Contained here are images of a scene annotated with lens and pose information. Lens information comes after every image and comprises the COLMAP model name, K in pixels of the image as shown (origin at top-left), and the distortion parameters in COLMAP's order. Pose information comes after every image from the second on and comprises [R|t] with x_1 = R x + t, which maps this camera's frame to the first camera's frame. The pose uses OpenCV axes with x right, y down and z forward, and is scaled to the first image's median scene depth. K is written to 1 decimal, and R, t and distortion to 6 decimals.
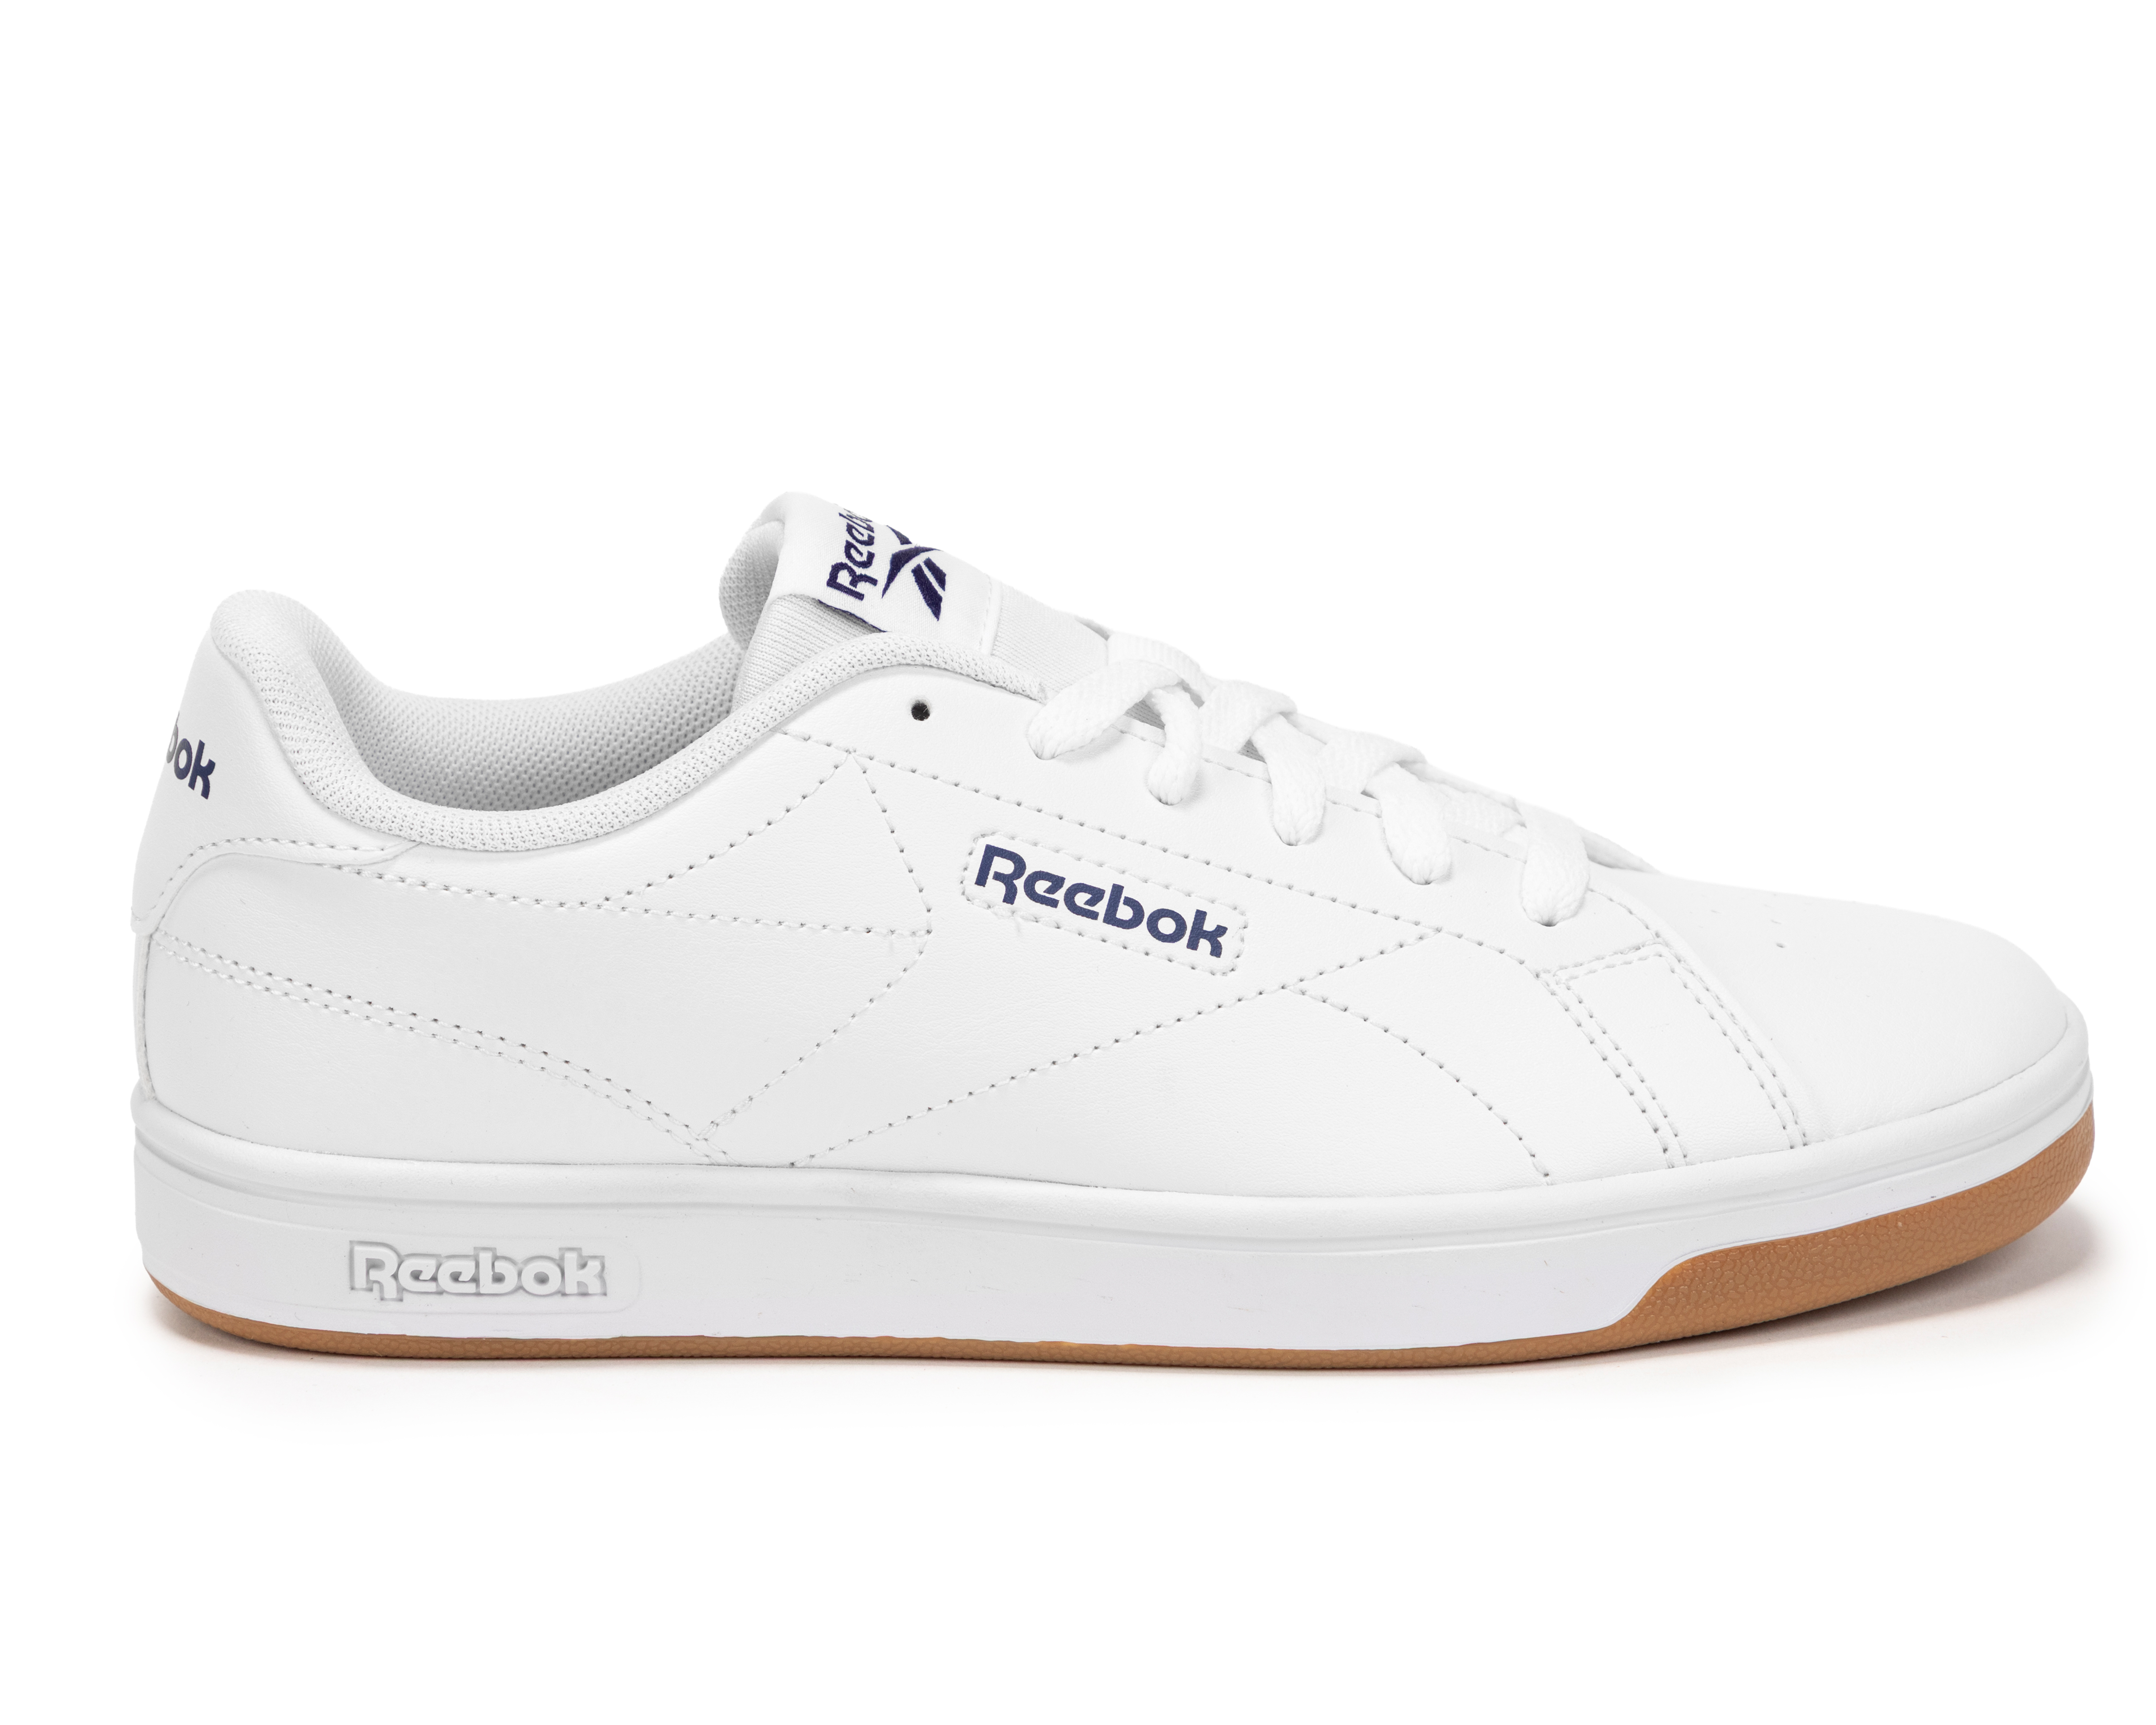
lens RADIAL K [[7669.3, 0, 995.4], [0, 7669.3, 860.4], [0, 0, 1]] dist [0.006553, 1.320107]
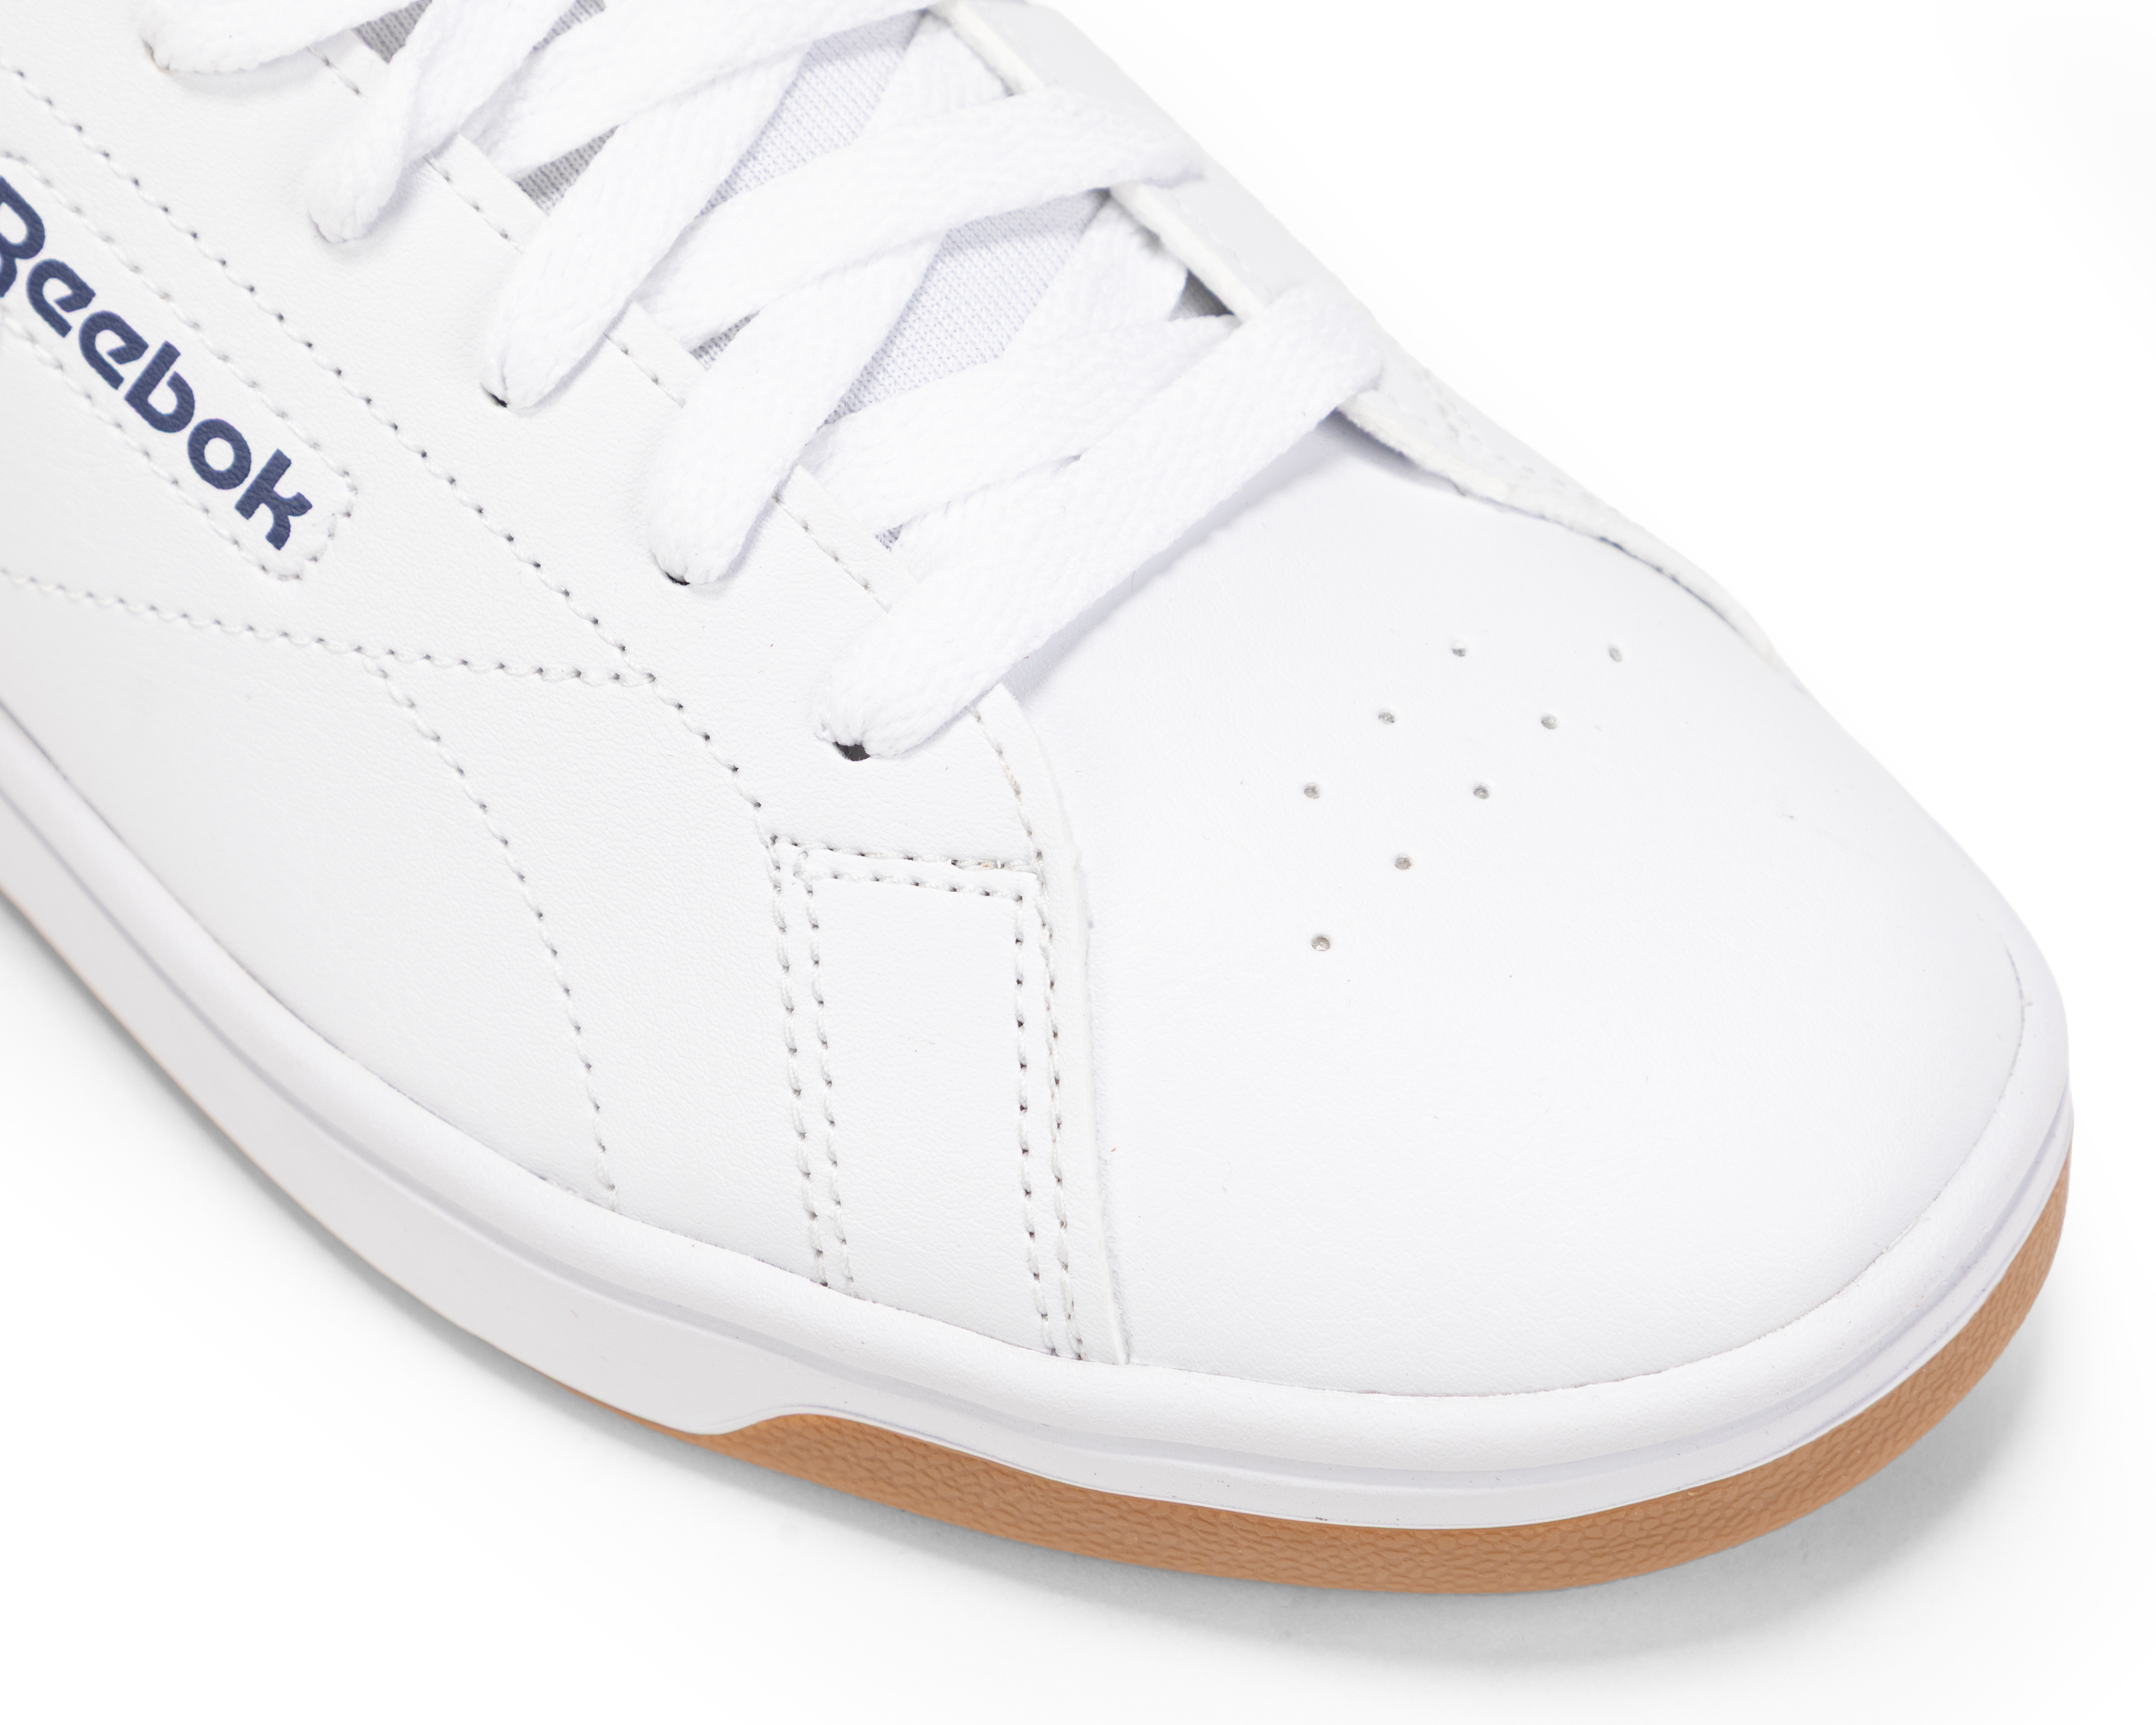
lens RADIAL K [[7669.3, 0, 995.4], [0, 7669.3, 860.4], [0, 0, 1]] dist [0.006553, 1.320107]
pose [[0.740676, 0.513195, -0.433624, 0.312661], [-0.155358, 0.758737, 0.632600, -0.321150], [0.653654, -0.401184, 0.641707, 0.674110]]
